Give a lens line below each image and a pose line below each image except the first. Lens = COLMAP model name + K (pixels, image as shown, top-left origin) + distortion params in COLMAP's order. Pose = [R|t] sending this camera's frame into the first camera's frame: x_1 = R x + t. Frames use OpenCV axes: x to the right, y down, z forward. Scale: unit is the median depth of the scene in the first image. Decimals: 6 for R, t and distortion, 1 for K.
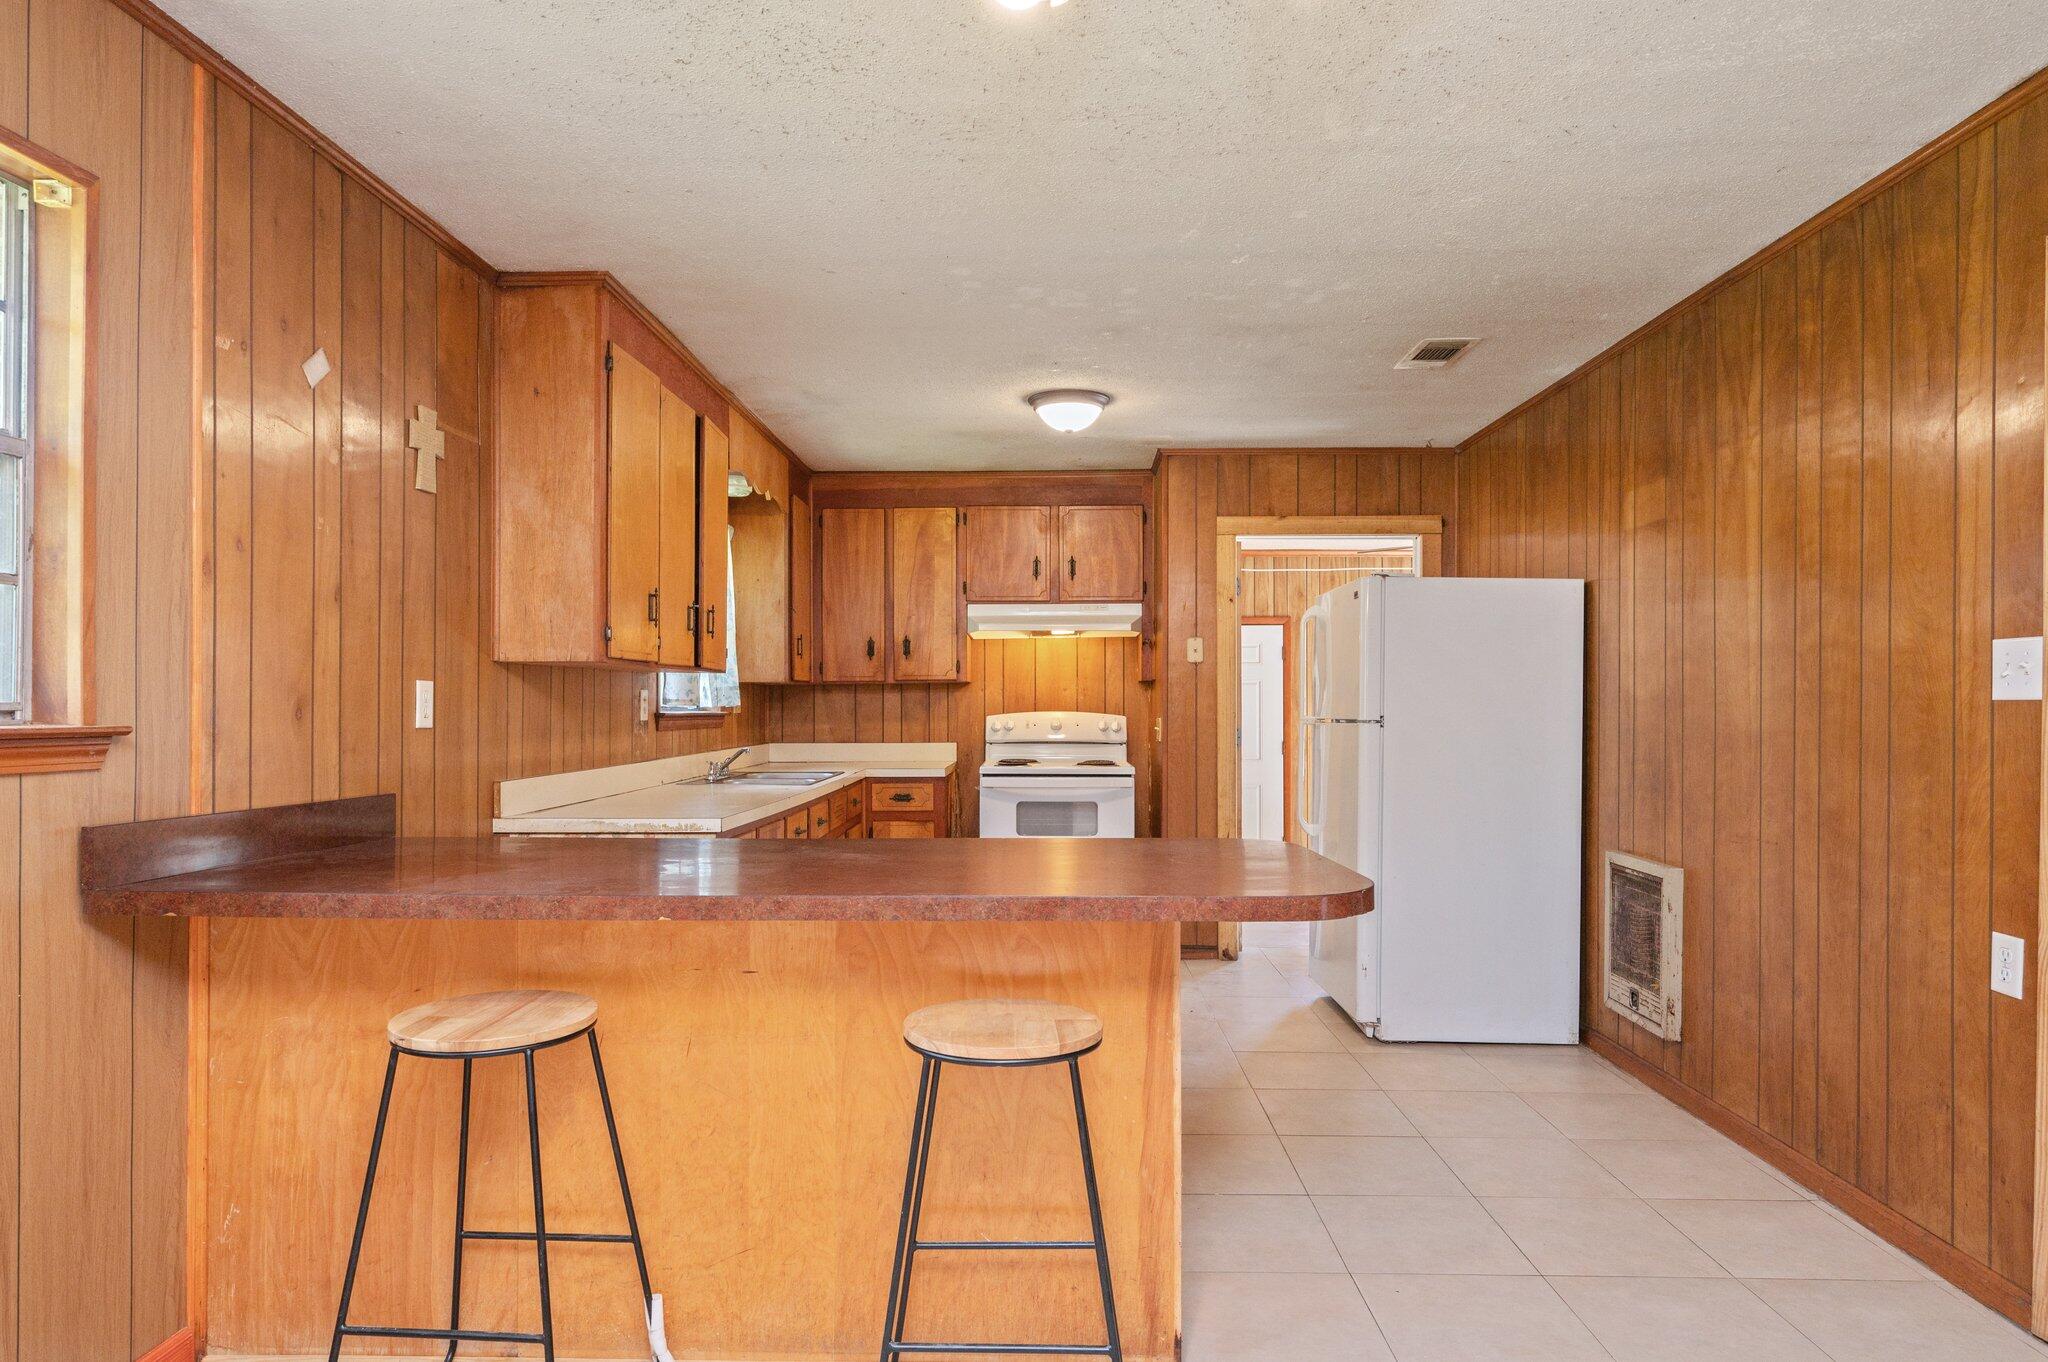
lens RADIAL K [[1189.0, 0, 1024.1], [0, 1189.0, 694.1], [0, 0, 1]] dist [-0.001893, -0.000849]
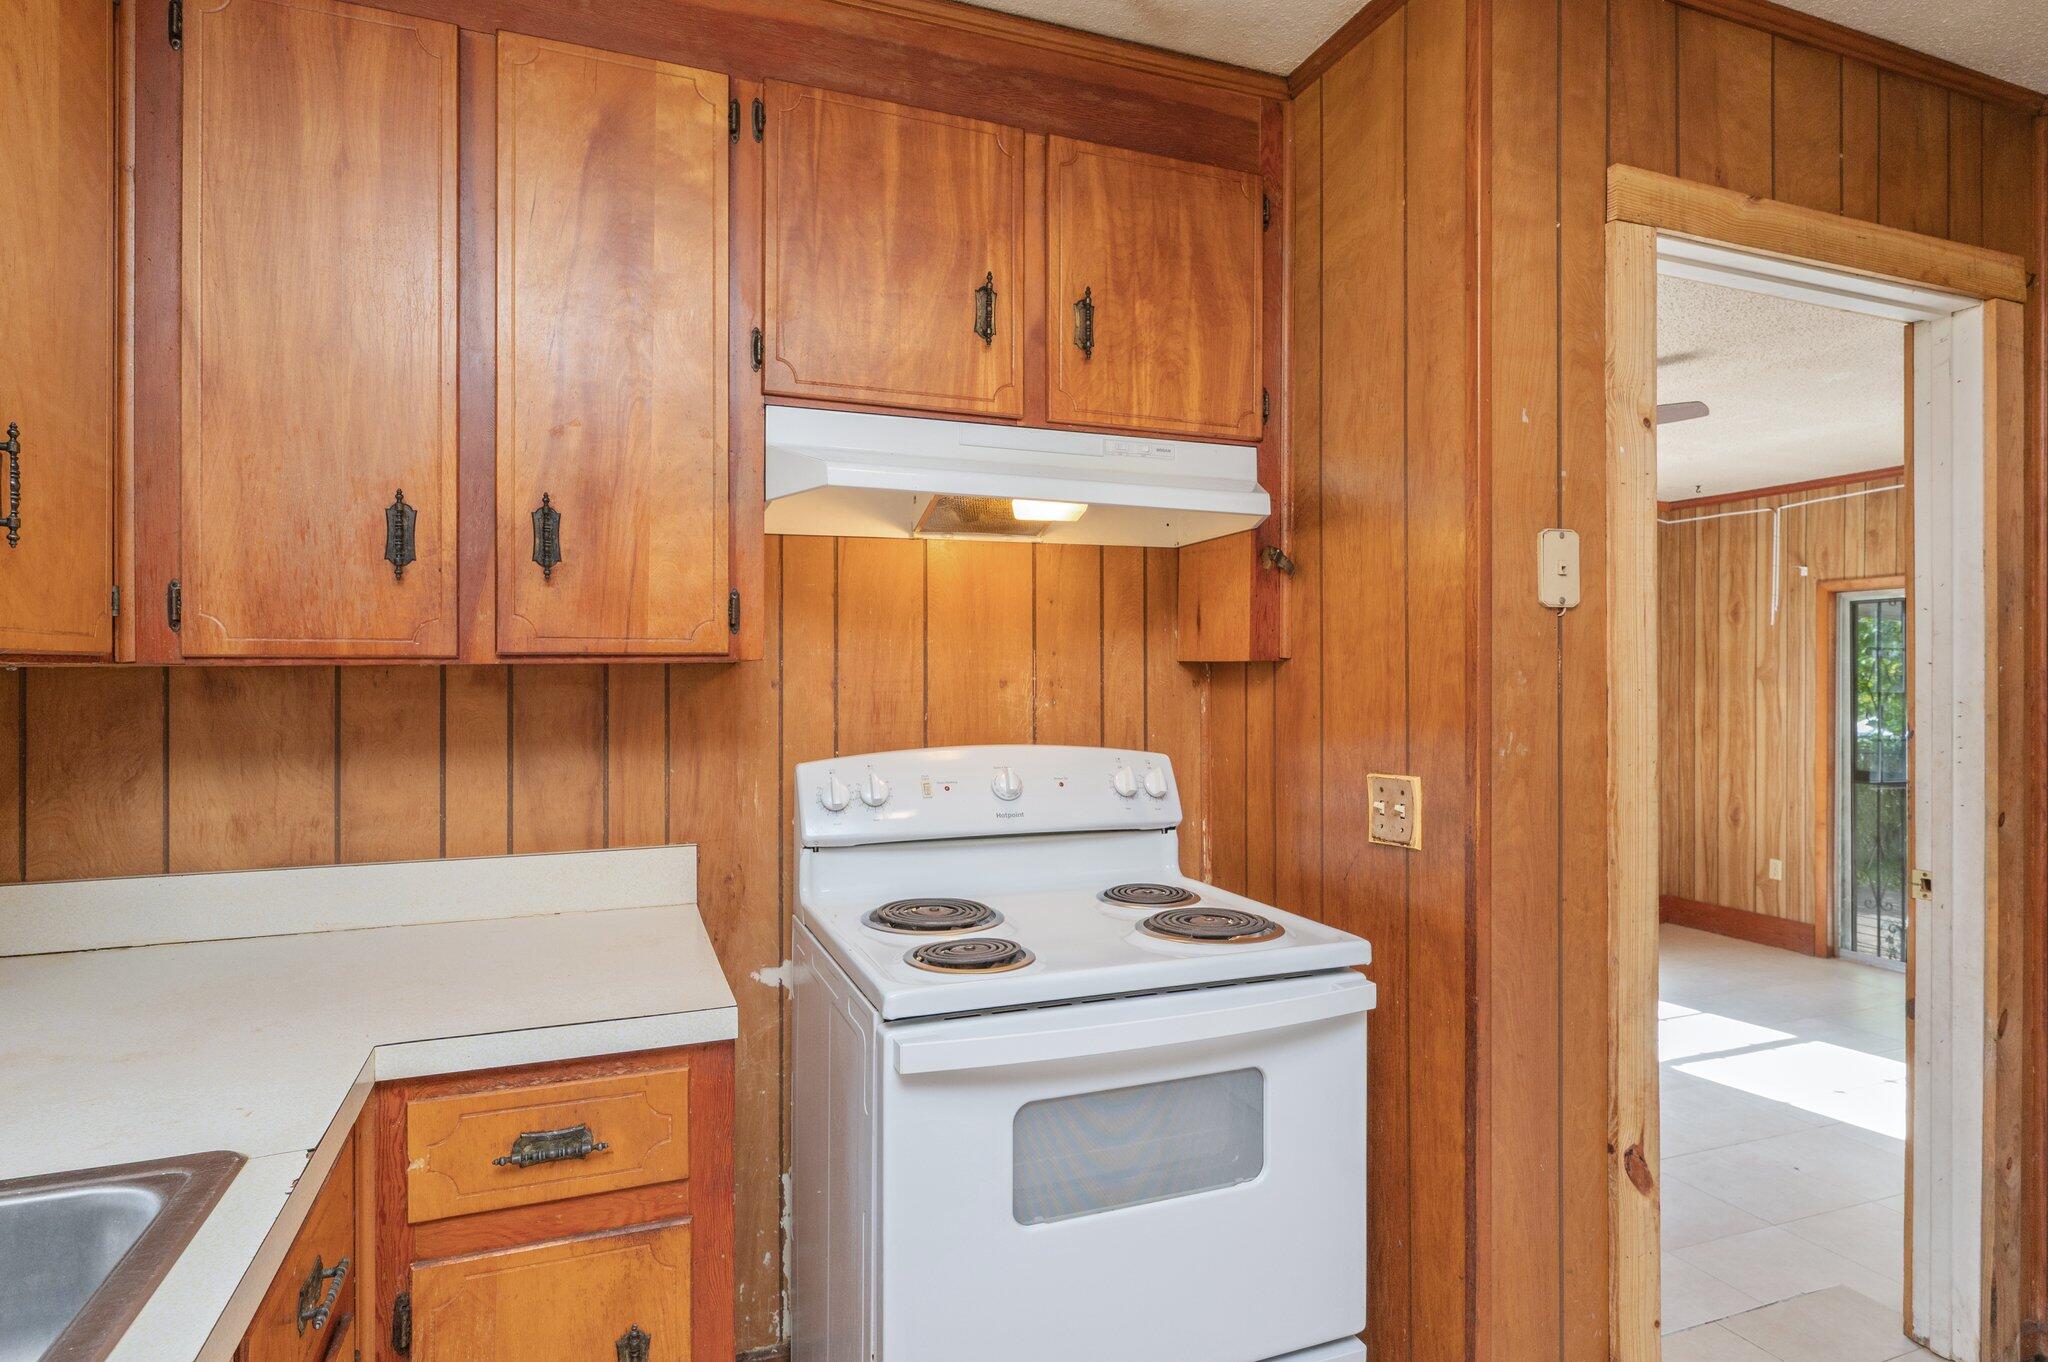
lens RADIAL K [[1091.0, 0, 1022.0], [0, 1091.0, 682.0], [0, 0, 1]] dist [-0.006208, -0.000458]
pose [[0.924726, 0.001951, 0.380629, -0.092940], [-0.004619, 0.999971, 0.006095, -0.007172], [-0.380606, -0.007394, 0.924708, 0.720993]]
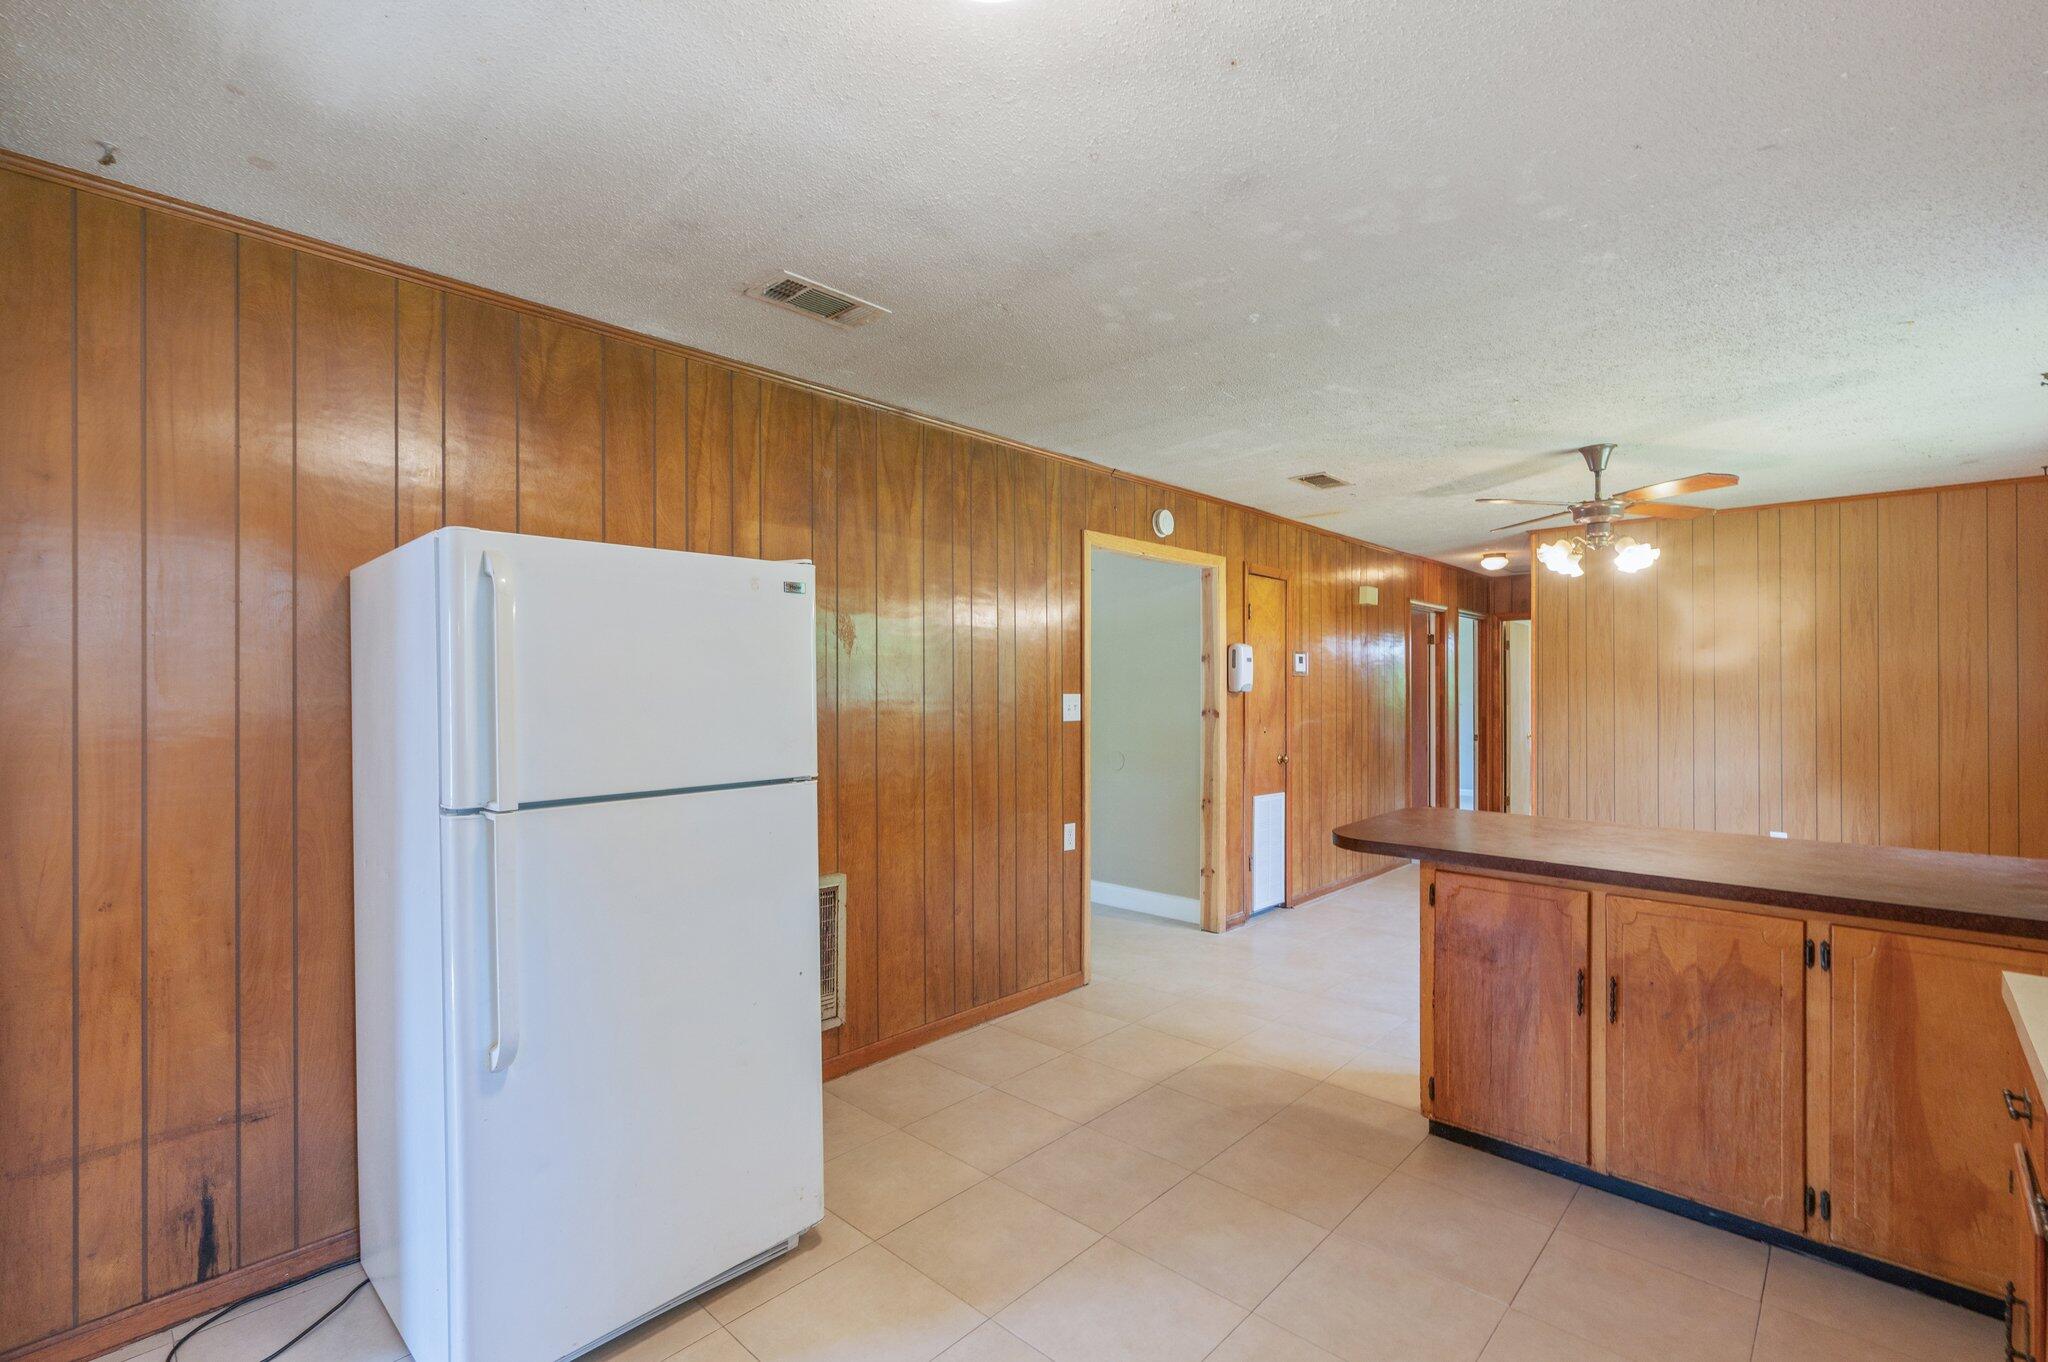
lens RADIAL K [[892.8, 0, 1015.0], [0, 892.8, 675.3], [0, 0, 1]] dist [0.002934, 0.000014]
pose [[-0.737610, 0.006117, 0.675199, -0.178233], [-0.009841, 0.999755, -0.019808, -0.033161], [-0.675155, -0.021255, -0.737369, 1.609668]]
